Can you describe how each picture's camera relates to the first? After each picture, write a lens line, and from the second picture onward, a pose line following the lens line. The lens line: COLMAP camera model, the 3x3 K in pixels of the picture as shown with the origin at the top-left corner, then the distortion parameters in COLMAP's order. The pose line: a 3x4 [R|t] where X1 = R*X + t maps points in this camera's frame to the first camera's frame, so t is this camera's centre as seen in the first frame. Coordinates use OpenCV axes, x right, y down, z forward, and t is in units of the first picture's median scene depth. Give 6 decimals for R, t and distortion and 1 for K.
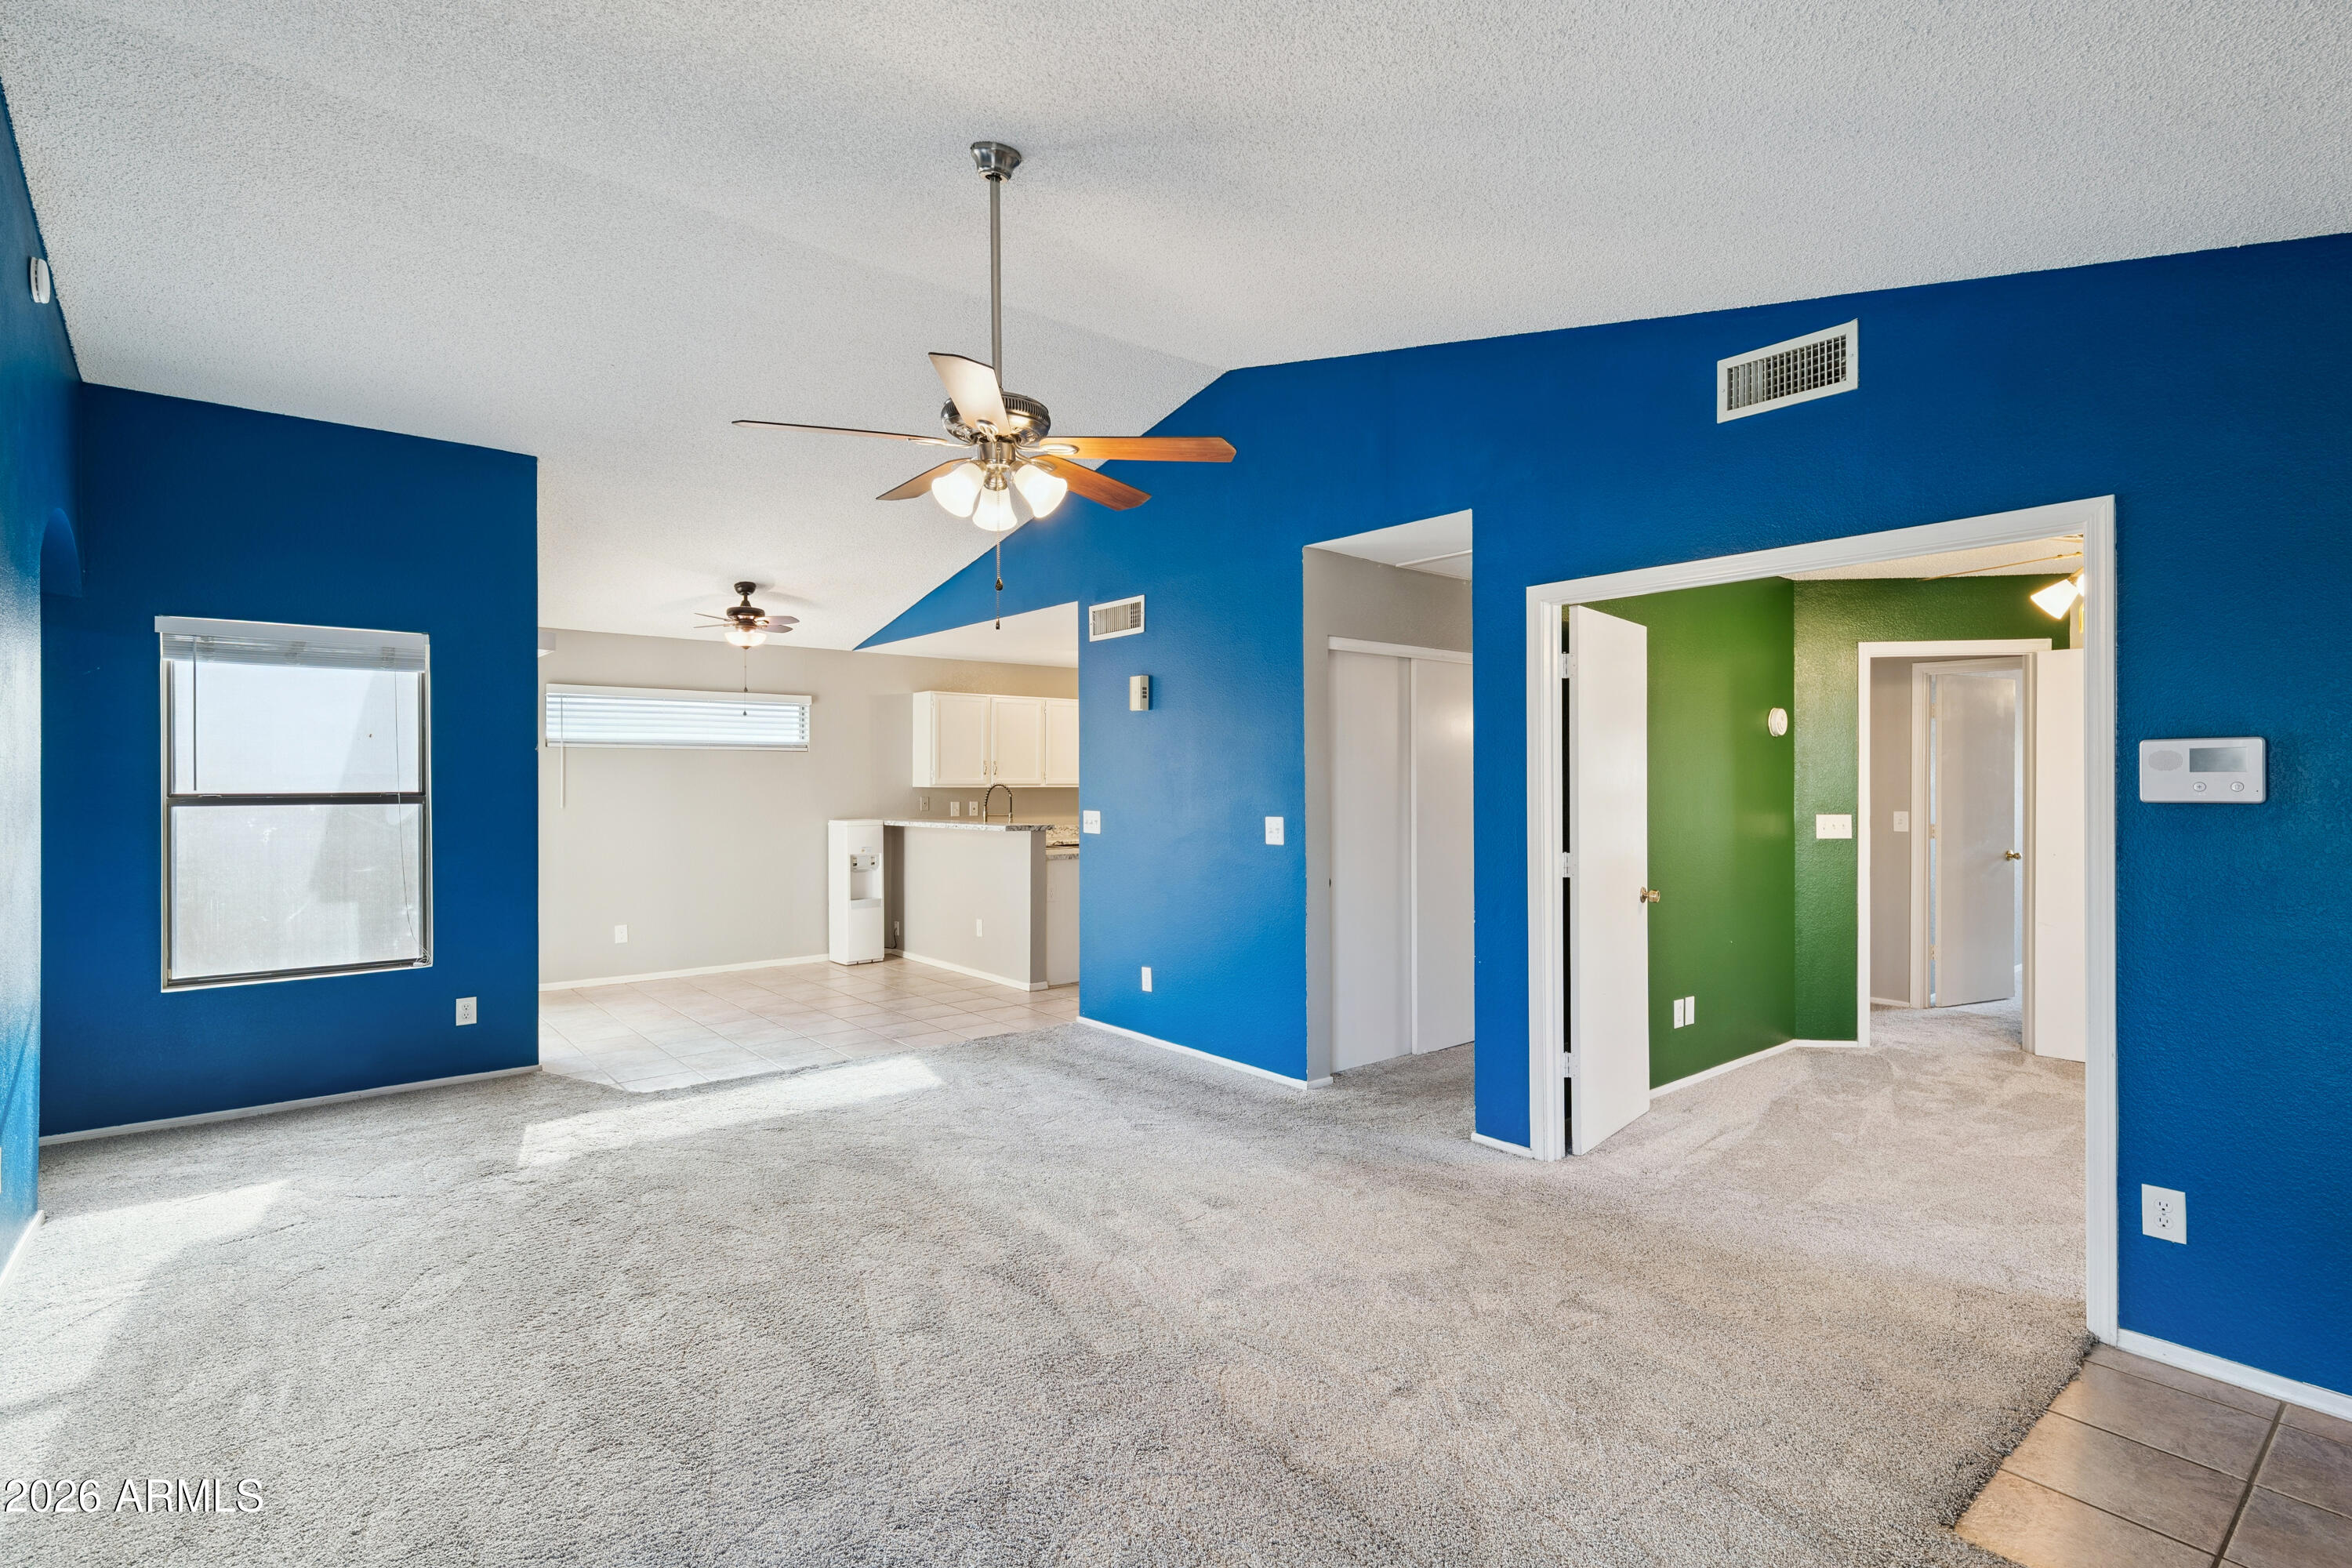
lens RADIAL K [[1073.3, 0, 1174.0], [0, 1073.3, 782.2], [0, 0, 1]] dist [0.005029, 0.000240]
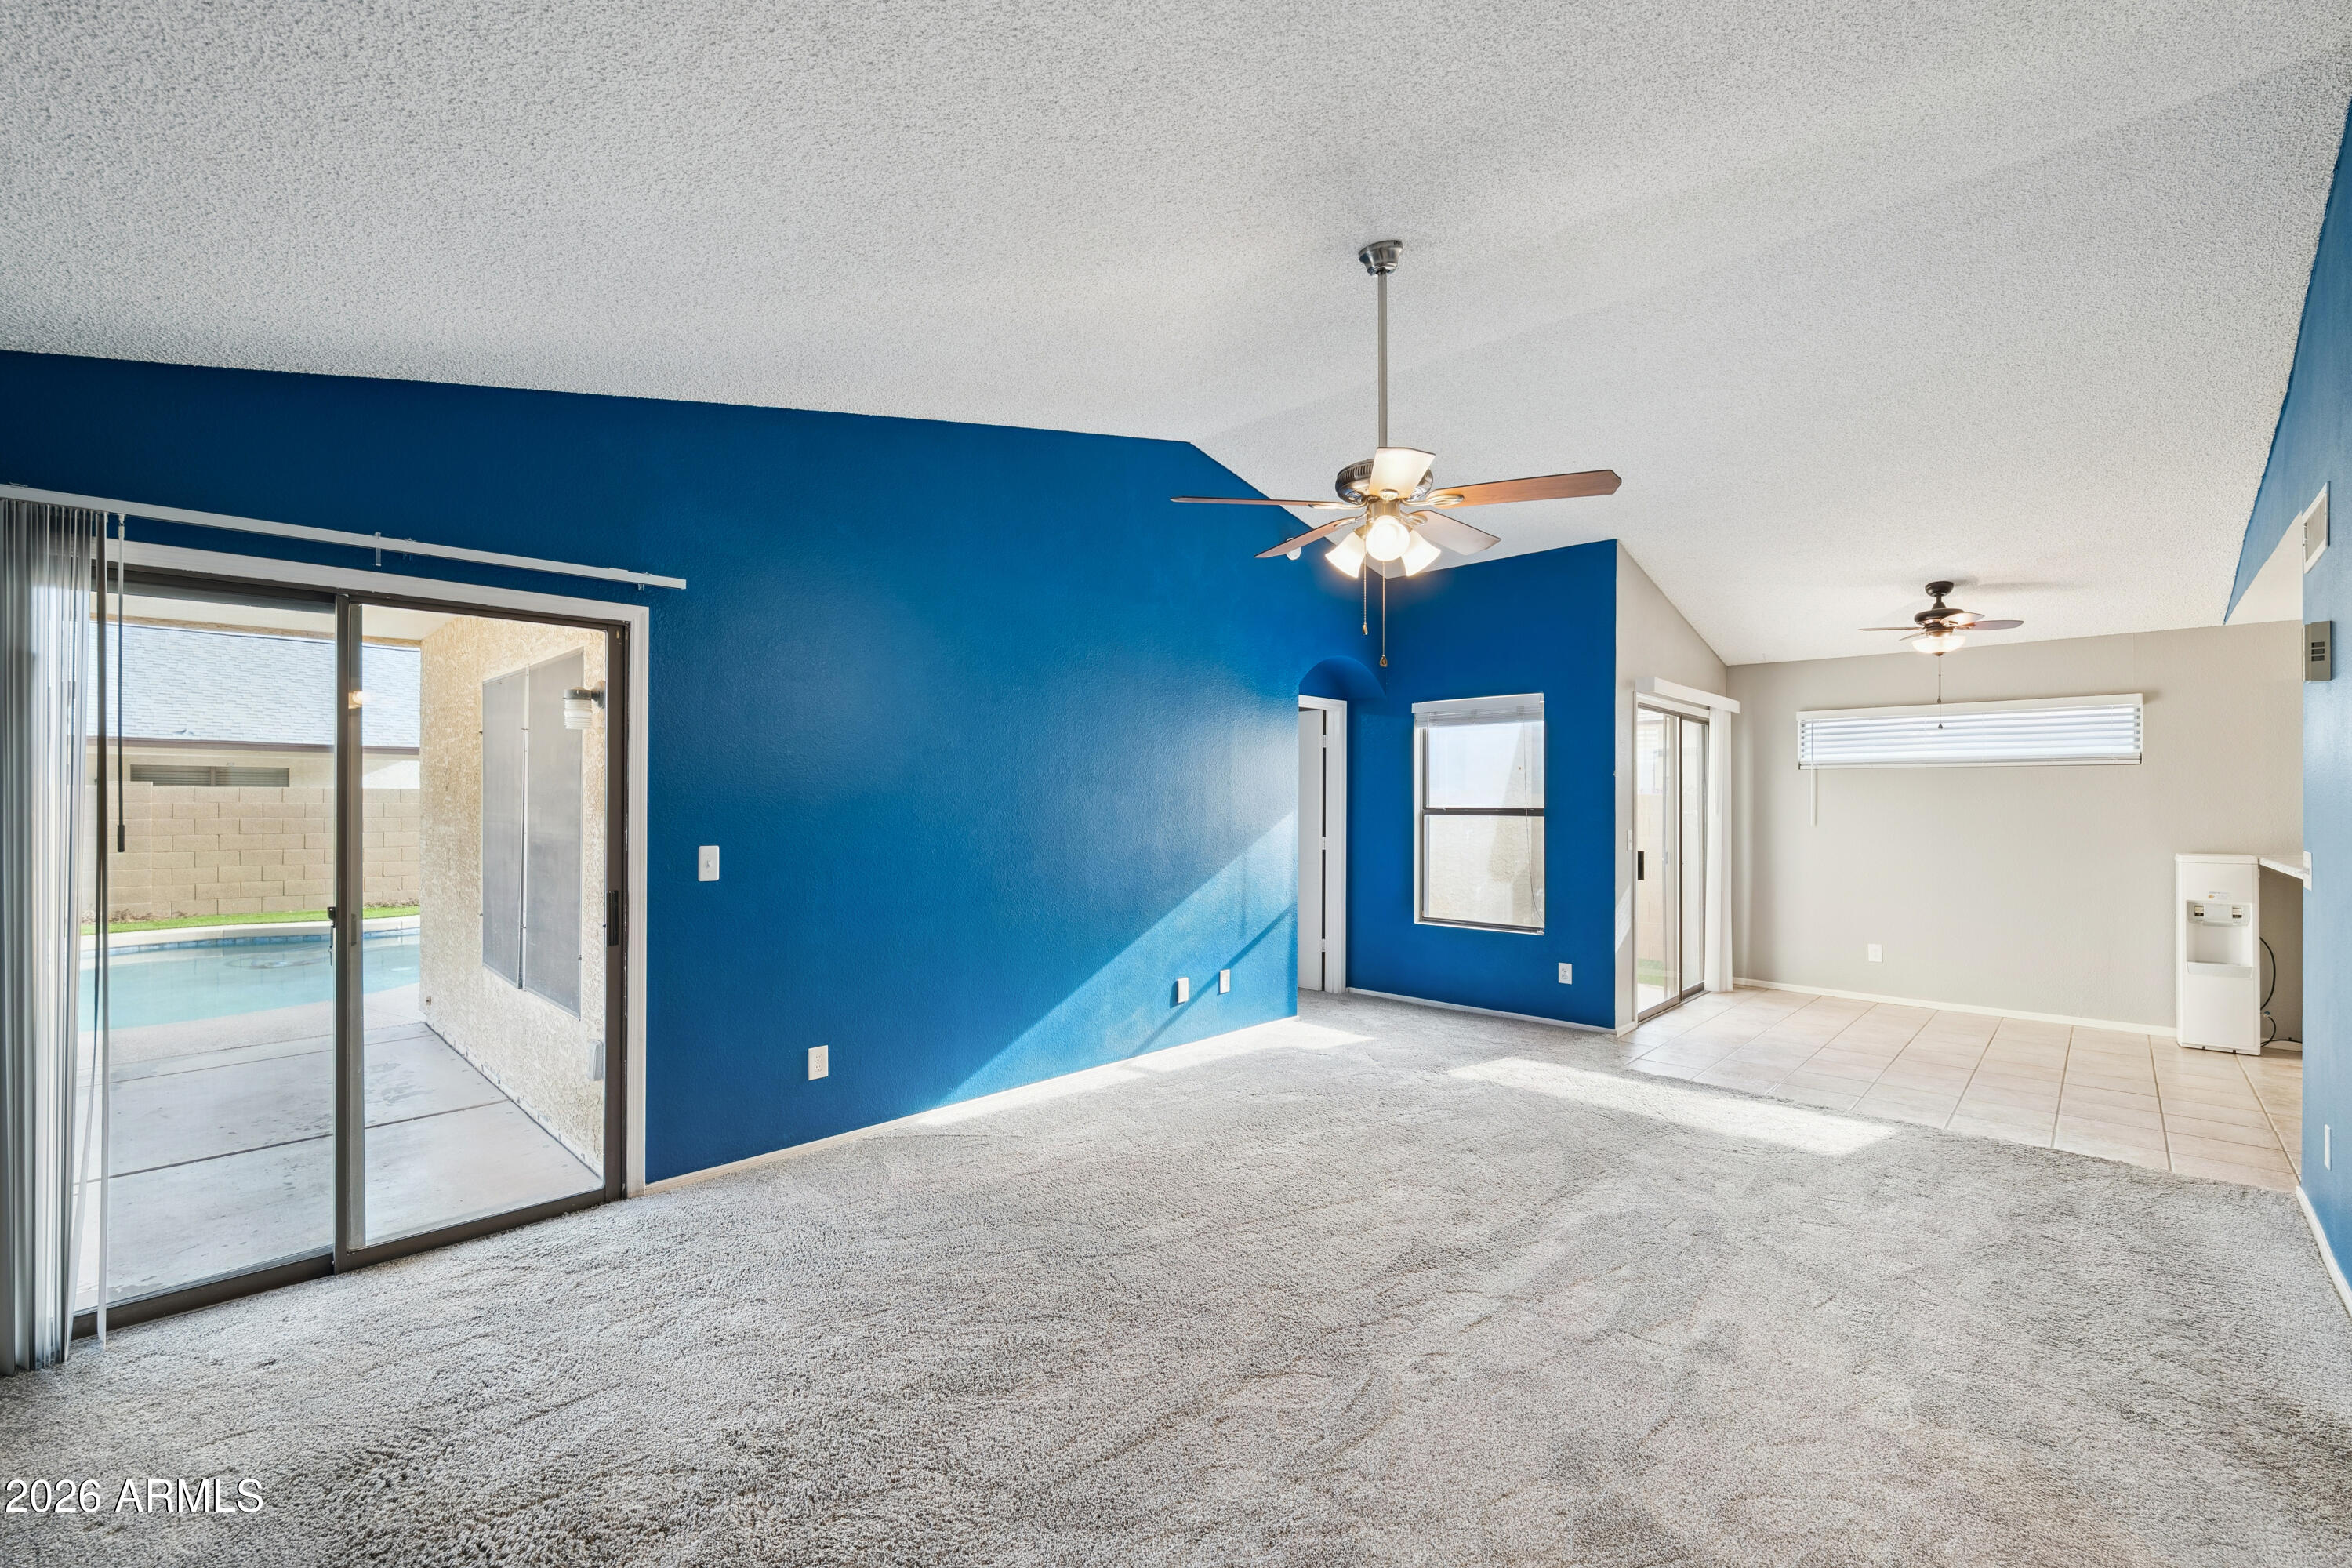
lens RADIAL K [[964.4, 0, 1173.6], [0, 964.4, 793.9], [0, 0, 1]] dist [-0.012321, 0.000102]
pose [[0.131028, -0.005406, -0.991364, 0.466563], [-0.004640, 0.999971, -0.006066, 0.001144], [0.991368, 0.005395, 0.130999, 0.373138]]
